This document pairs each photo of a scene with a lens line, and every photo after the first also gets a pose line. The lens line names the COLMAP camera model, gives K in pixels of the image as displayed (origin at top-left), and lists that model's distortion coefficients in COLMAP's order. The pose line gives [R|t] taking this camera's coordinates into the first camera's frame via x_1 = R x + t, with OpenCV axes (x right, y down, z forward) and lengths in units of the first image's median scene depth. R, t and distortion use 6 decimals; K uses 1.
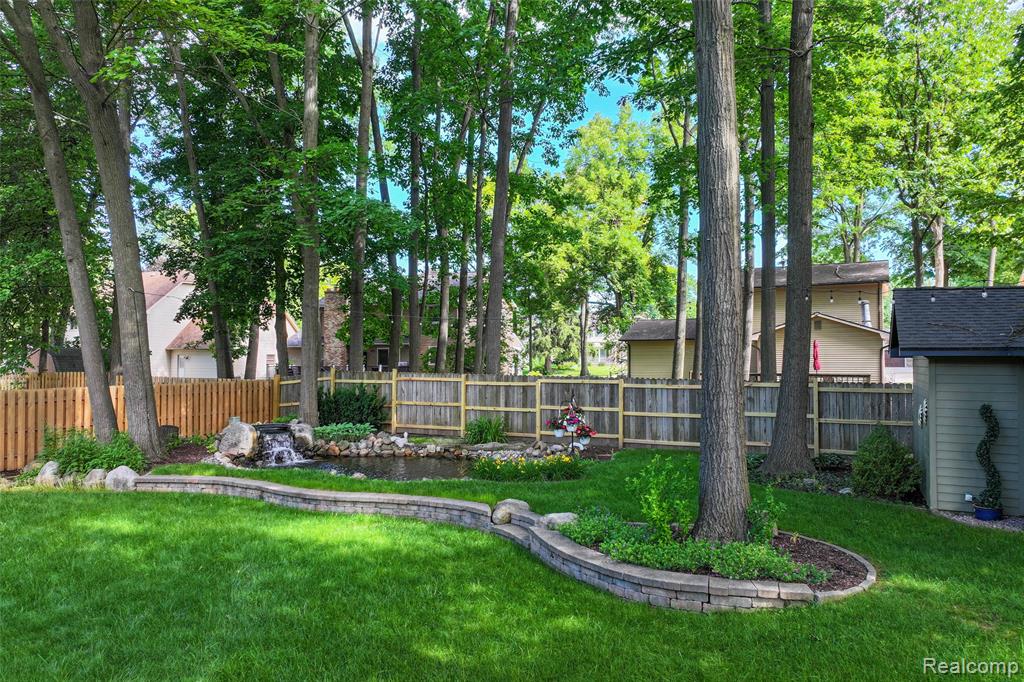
lens RADIAL K [[720.5, 0, 512.2], [0, 720.5, 339.1], [0, 0, 1]] dist [0.001867, 0.010042]
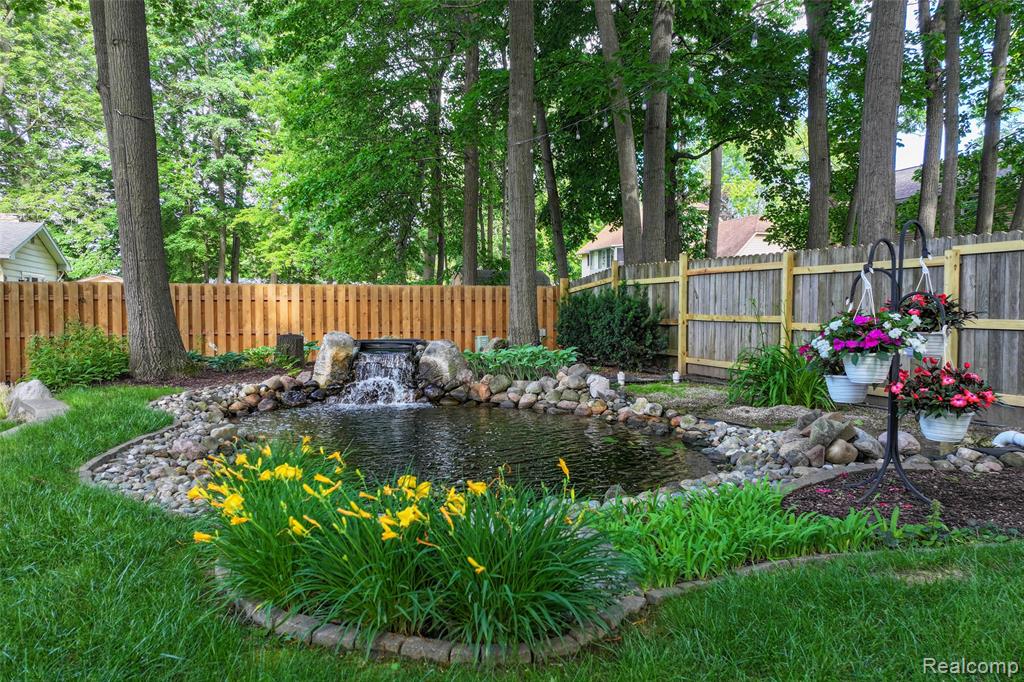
lens RADIAL K [[720.5, 0, 513.1], [0, 720.5, 339.2], [0, 0, 1]] dist [0.001867, 0.010042]
pose [[0.710578, 0.029754, -0.702989, 0.154741], [0.020868, 0.997775, 0.063324, 0.085329], [0.703309, -0.059667, 0.708376, 0.665895]]
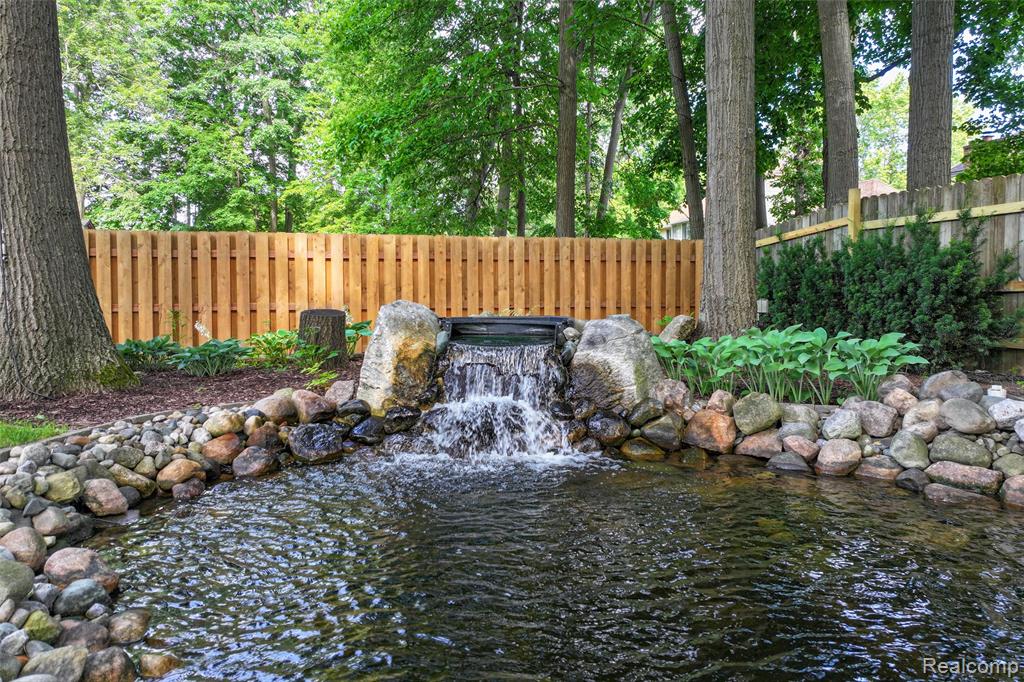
lens RADIAL K [[720.5, 0, 509.7], [0, 720.5, 333.4], [0, 0, 1]] dist [0.001867, 0.010042]
pose [[0.652563, 0.041858, -0.756577, -0.110734], [0.023540, 0.996871, 0.075456, 0.105603], [0.757369, -0.067050, 0.649536, 0.822462]]
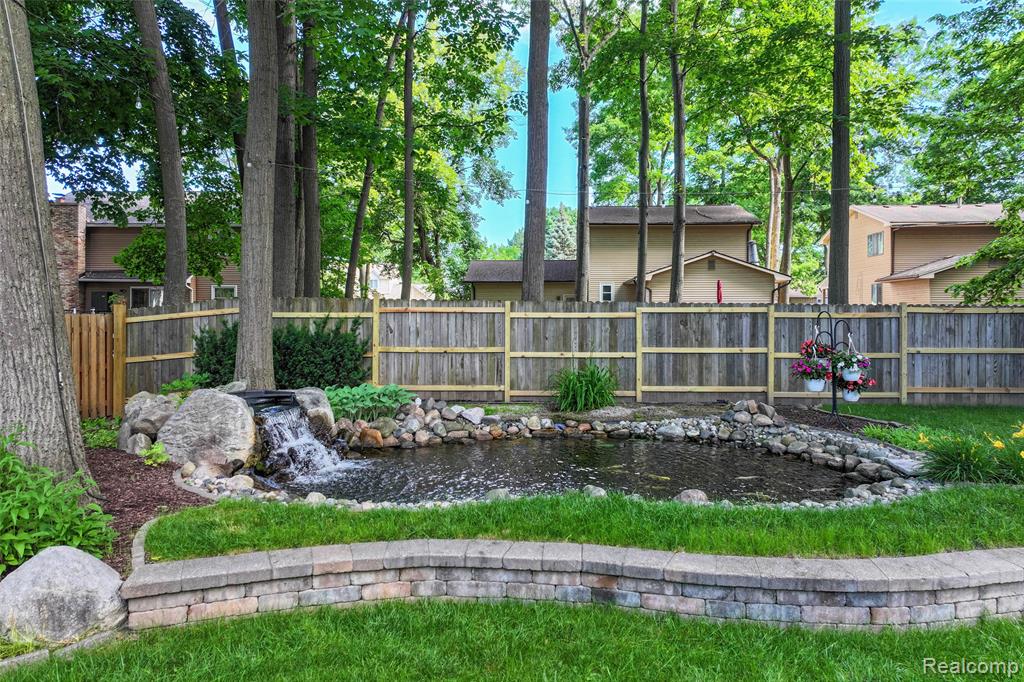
lens RADIAL K [[720.5, 0, 515.4], [0, 720.5, 320.7], [0, 0, 1]] dist [0.001867, 0.010042]
pose [[0.907861, -0.001012, 0.419271, -0.386981], [-0.012126, 0.999515, 0.028669, 0.057657], [-0.419097, -0.031111, 0.907408, 0.516693]]
